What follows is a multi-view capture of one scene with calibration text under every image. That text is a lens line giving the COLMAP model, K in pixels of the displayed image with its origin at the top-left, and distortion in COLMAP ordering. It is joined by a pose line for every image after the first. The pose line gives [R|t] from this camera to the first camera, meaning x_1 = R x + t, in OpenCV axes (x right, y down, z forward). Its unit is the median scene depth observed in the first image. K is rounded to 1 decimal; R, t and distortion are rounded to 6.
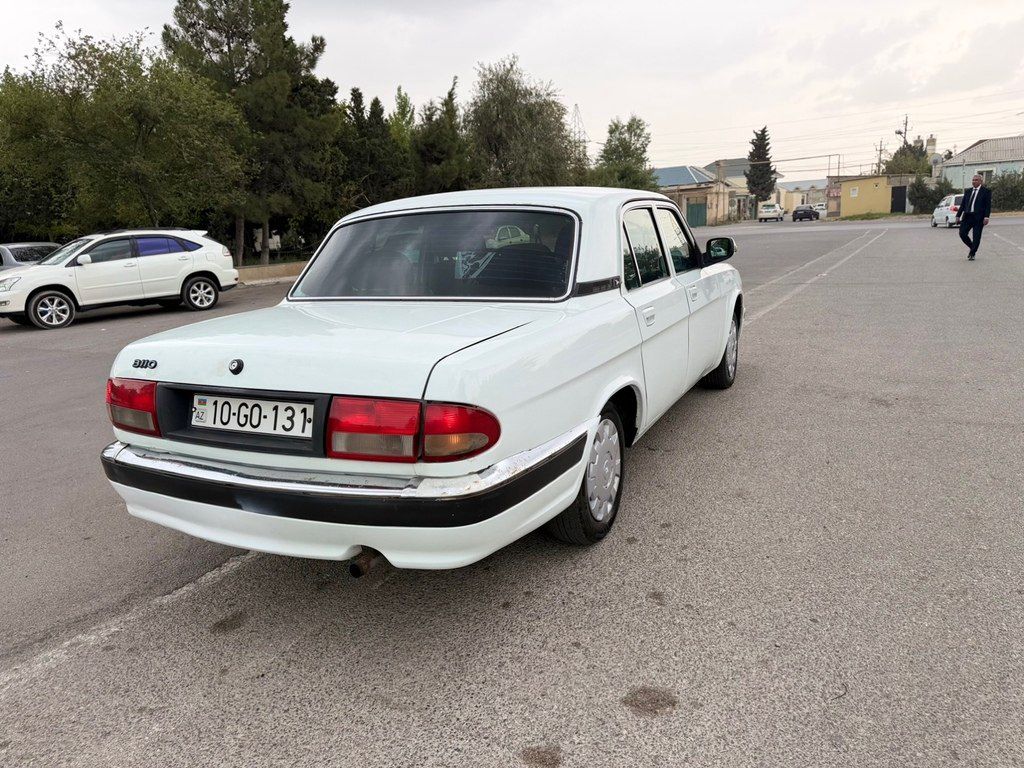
lens RADIAL K [[720.9, 0, 512.0], [0, 720.9, 384.0], [0, 0, 1]] dist [0.037268, -0.049465]
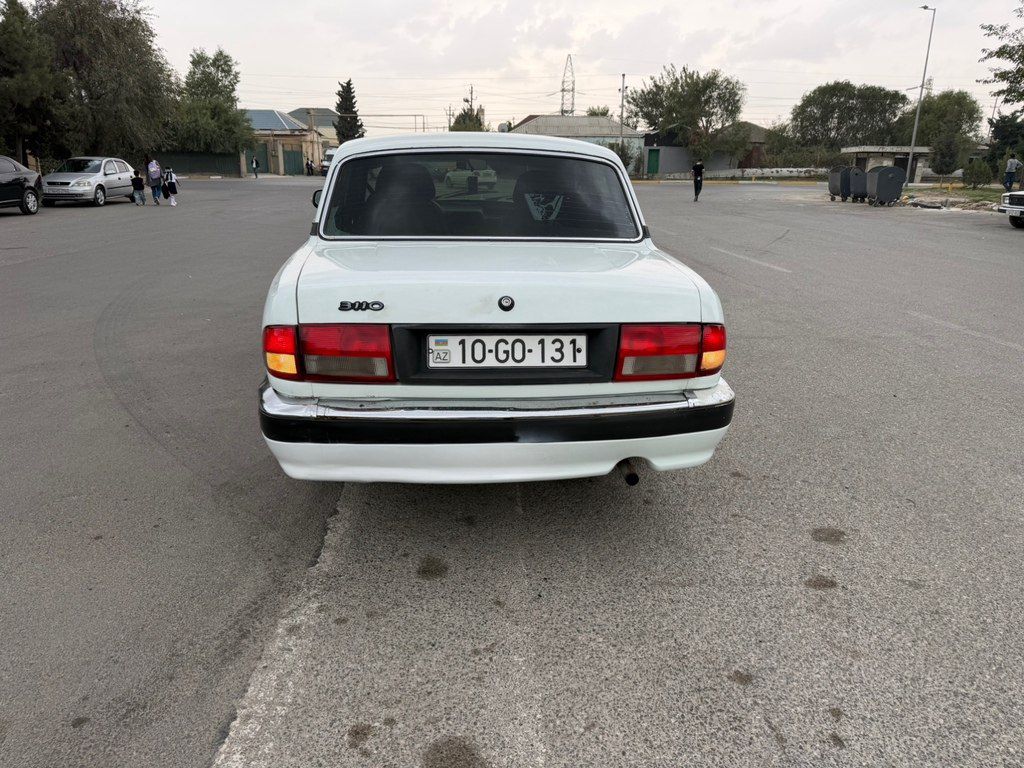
lens RADIAL K [[713.5, 0, 508.4], [0, 713.5, 370.2], [0, 0, 1]] dist [0.041349, -0.031341]
pose [[0.858651, -0.080585, 0.506185, -0.869026], [0.054867, 0.996340, 0.065546, 0.004323], [-0.509615, -0.028508, 0.859930, 0.135346]]
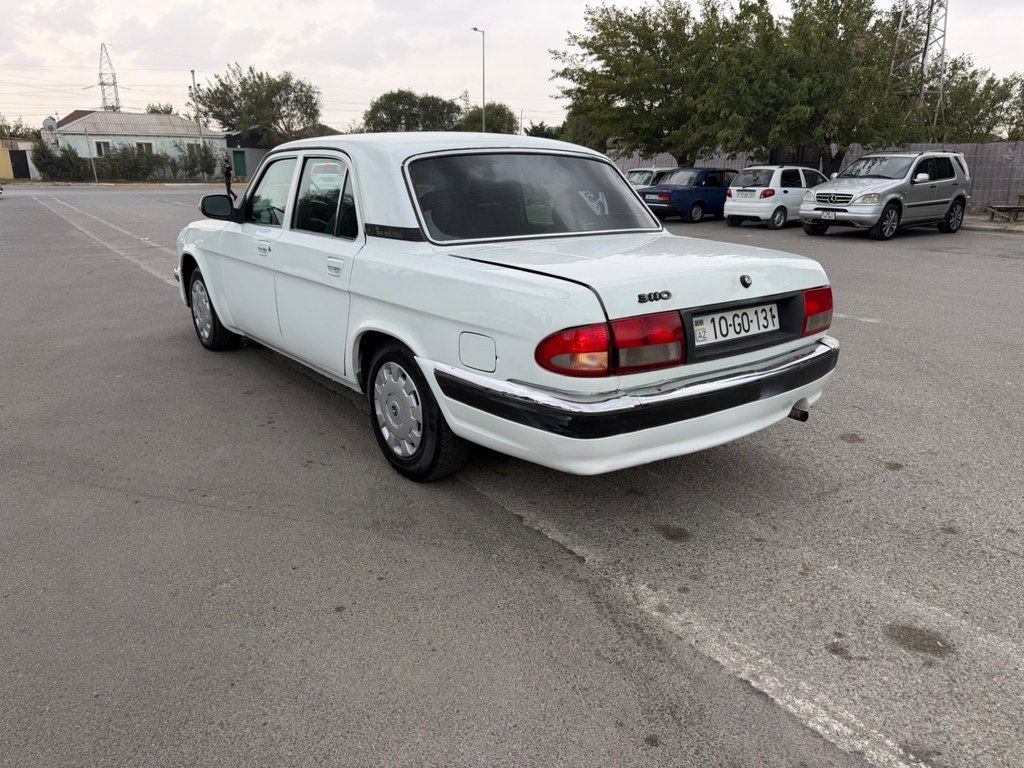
lens RADIAL K [[710.8, 0, 507.8], [0, 710.8, 378.7], [0, 0, 1]] dist [0.039438, -0.045103]
pose [[0.467858, -0.197309, 0.861498, -1.546953], [0.165856, 0.977045, 0.133700, -0.086108], [-0.868102, 0.080332, 0.489843, 0.762011]]
